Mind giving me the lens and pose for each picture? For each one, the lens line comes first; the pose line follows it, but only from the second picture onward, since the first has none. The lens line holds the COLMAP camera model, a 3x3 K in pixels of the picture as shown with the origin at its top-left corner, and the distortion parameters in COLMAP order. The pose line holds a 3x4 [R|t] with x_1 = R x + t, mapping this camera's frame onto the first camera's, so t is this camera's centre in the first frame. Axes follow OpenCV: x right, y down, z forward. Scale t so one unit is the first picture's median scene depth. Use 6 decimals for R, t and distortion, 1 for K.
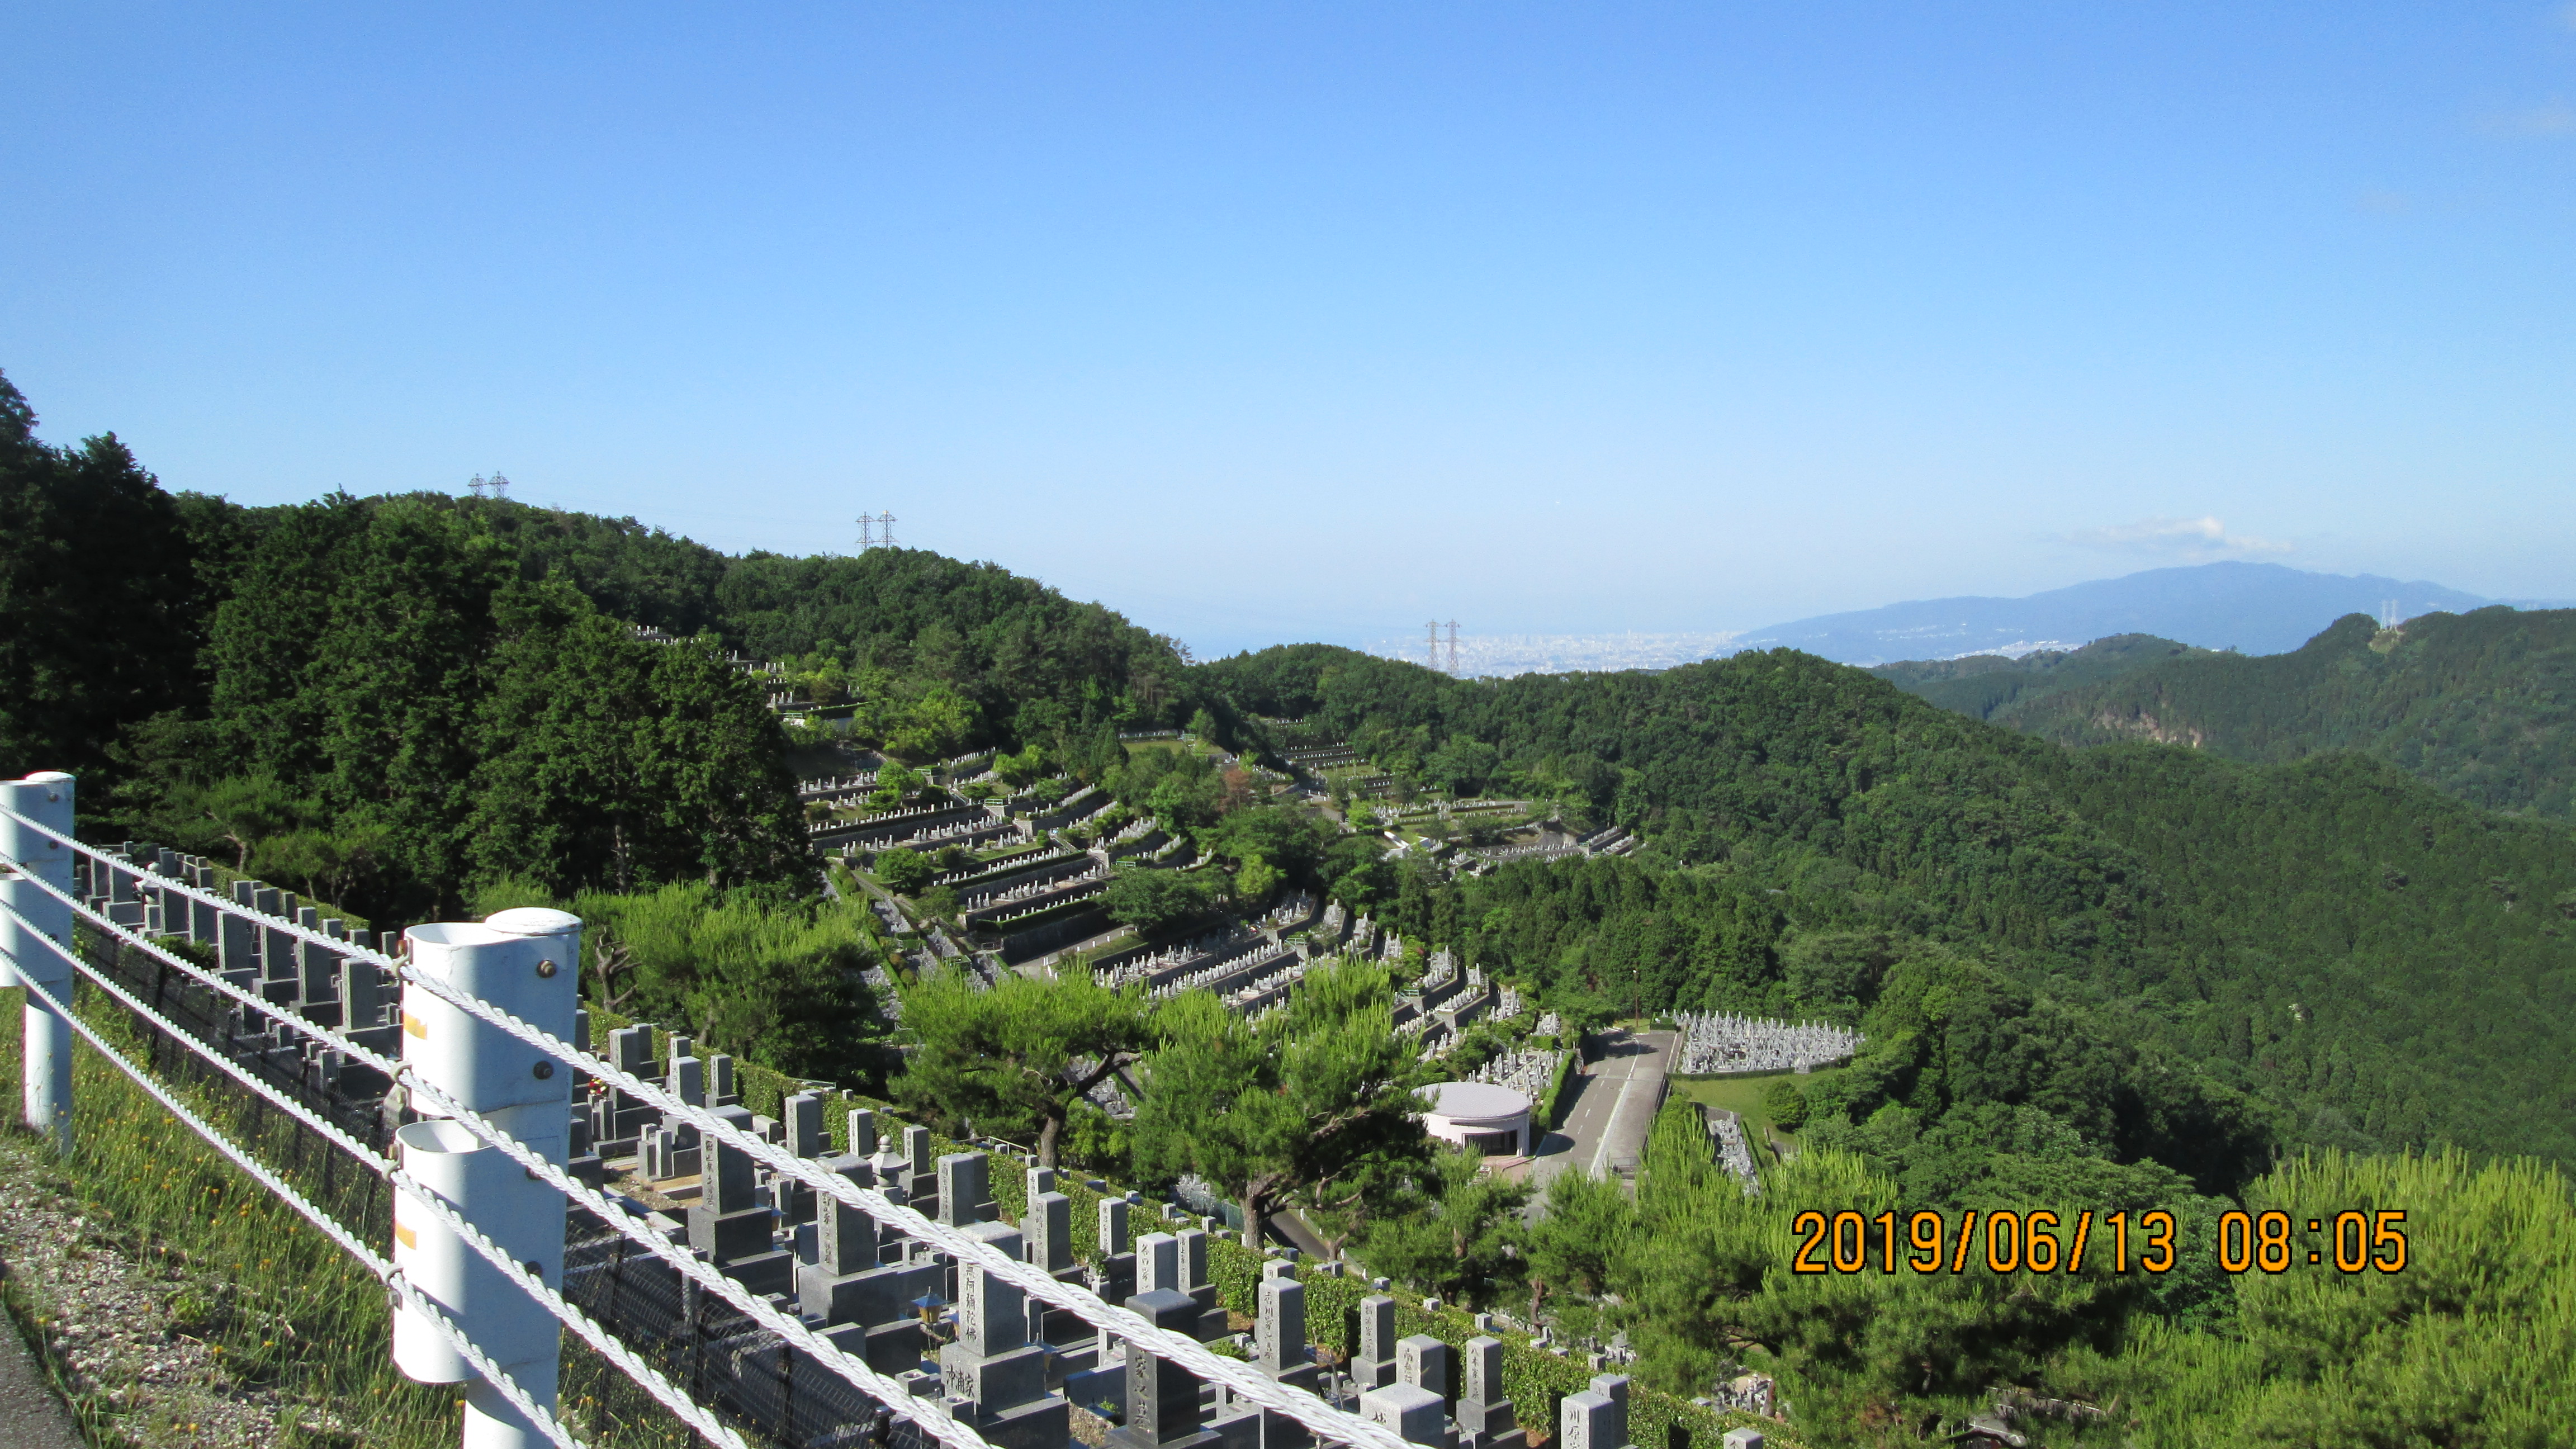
lens RADIAL K [[2139.8, 0, 1288.0], [0, 2139.8, 724.5], [0, 0, 1]] dist [-0.043049, -0.001362]
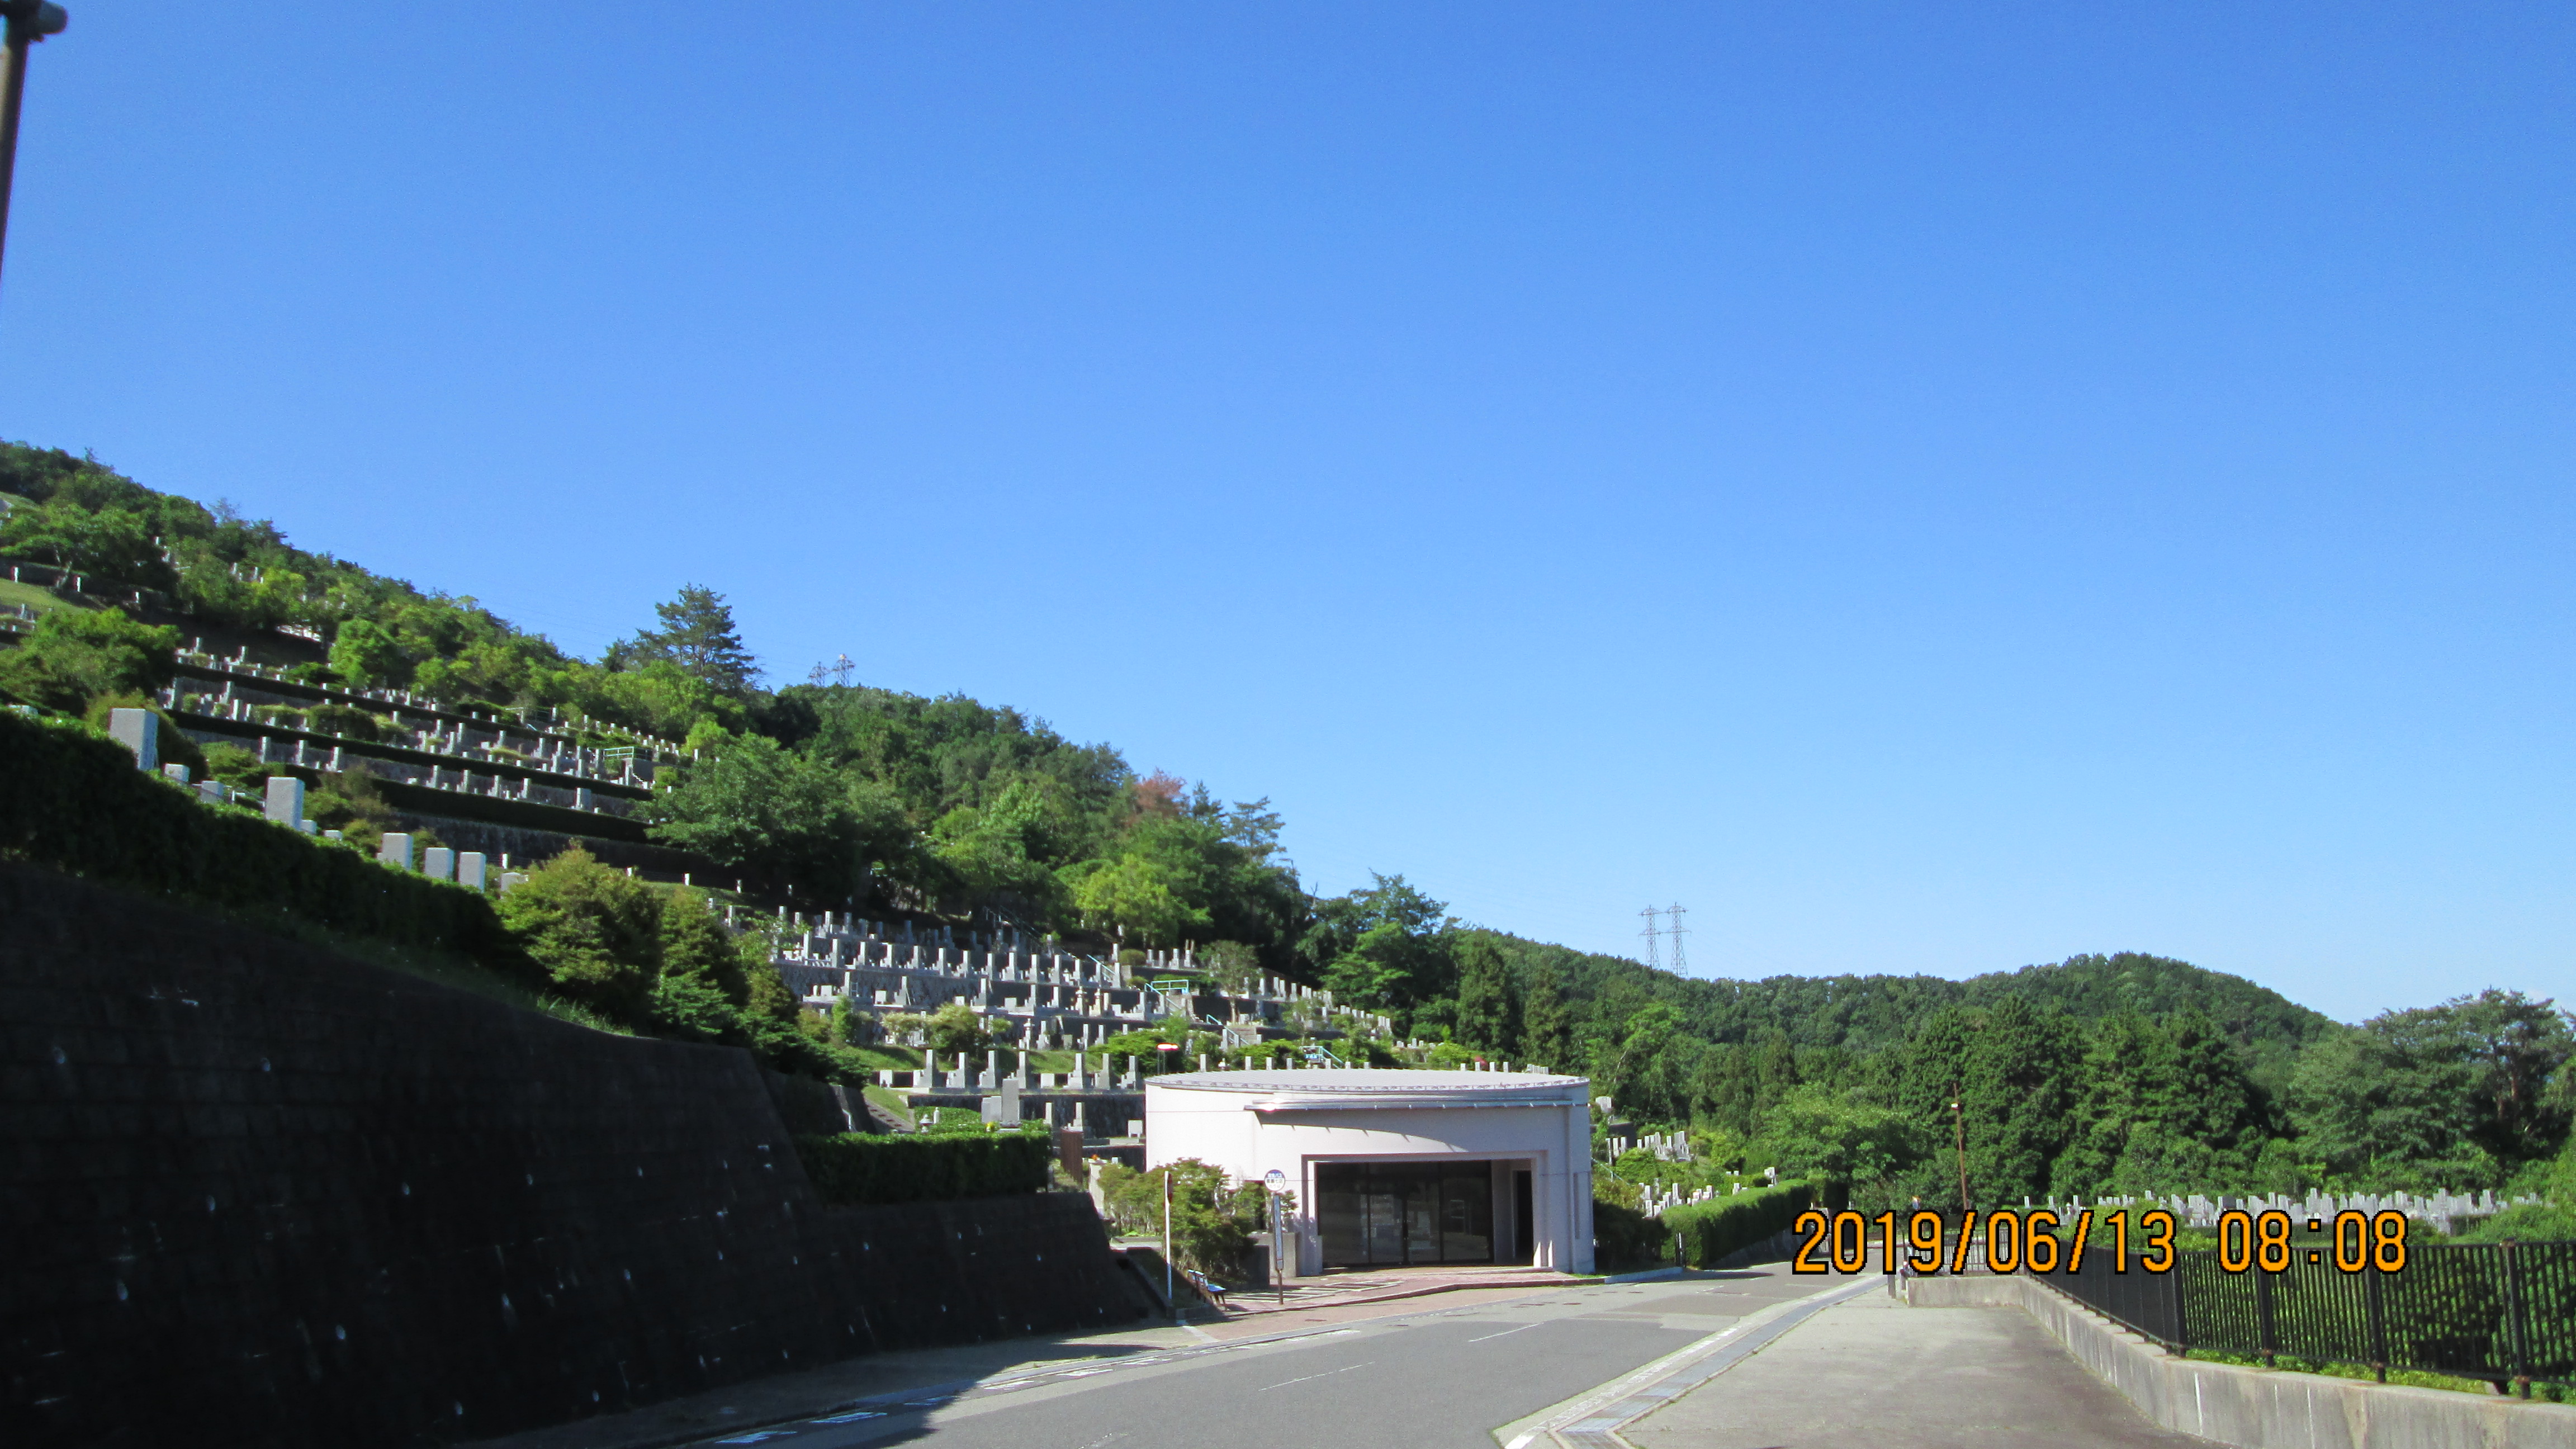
lens RADIAL K [[2139.8, 0, 1288.0], [0, 2139.8, 724.5], [0, 0, 1]] dist [-0.043049, -0.001362]
pose [[0.991859, -0.026873, -0.124473, 0.076237], [-0.002785, 0.972668, -0.232184, 0.135598], [0.127311, 0.230641, 0.964675, 0.500818]]
